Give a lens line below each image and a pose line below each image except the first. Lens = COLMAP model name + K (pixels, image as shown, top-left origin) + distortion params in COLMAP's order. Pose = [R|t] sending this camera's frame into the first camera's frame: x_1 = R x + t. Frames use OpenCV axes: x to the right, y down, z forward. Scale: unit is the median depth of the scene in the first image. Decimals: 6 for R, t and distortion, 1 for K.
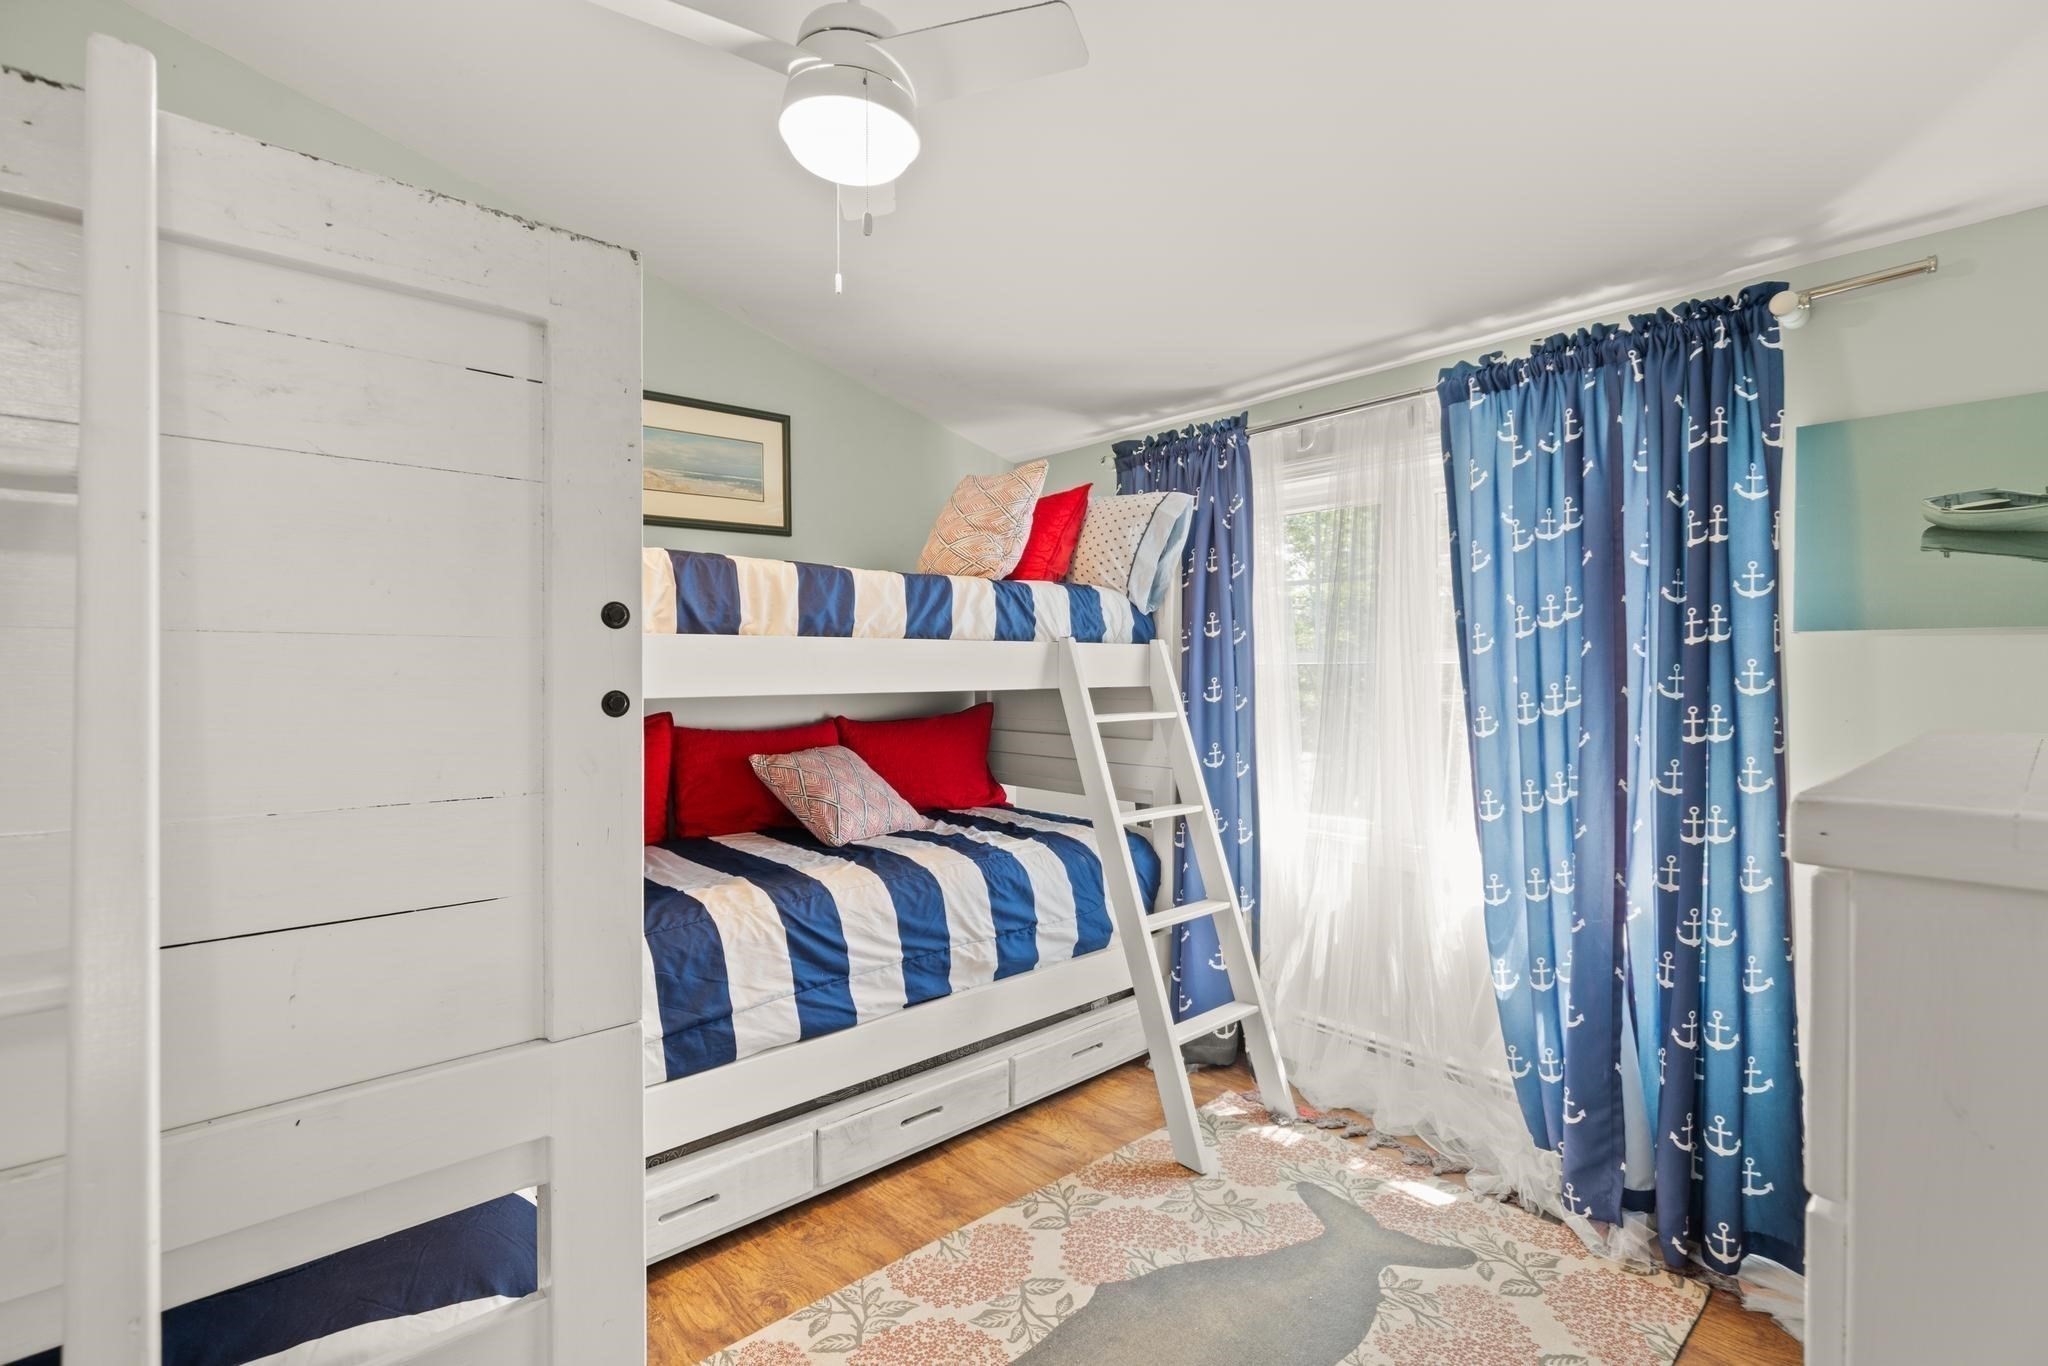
lens RADIAL K [[928.9, 0, 1016.6], [0, 928.9, 669.1], [0, 0, 1]] dist [0.009791, -0.002587]
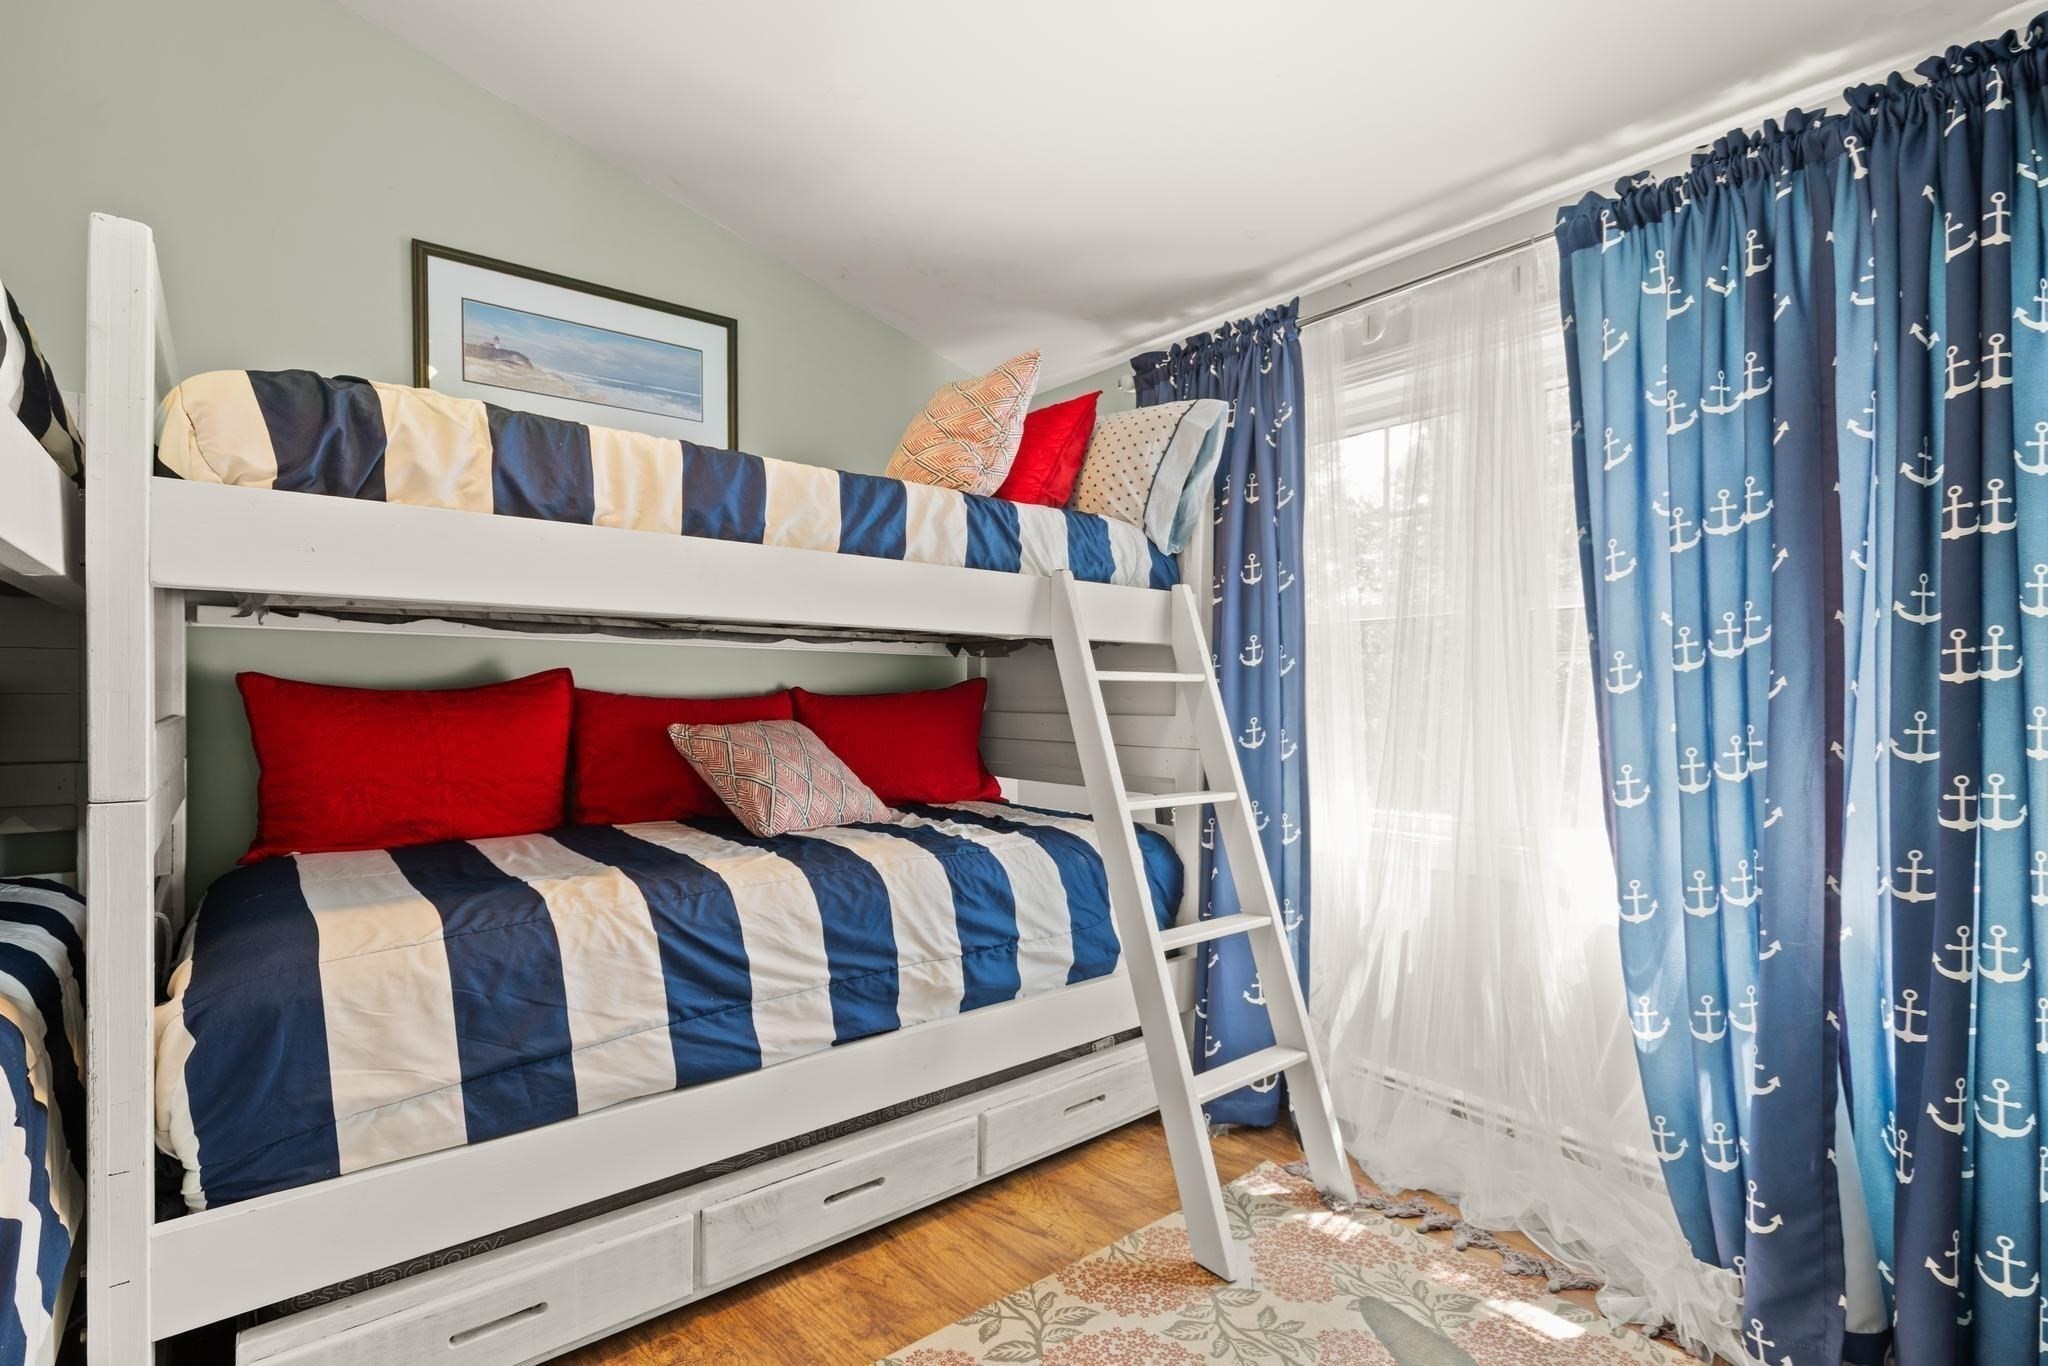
lens RADIAL K [[928.9, 0, 1030.1], [0, 928.9, 695.3], [0, 0, 1]] dist [0.009791, -0.002587]
pose [[0.999428, 0.009663, -0.032423, 0.061717], [-0.009899, 0.999926, -0.007121, 0.086479], [0.032352, 0.007438, 0.999449, 0.256571]]
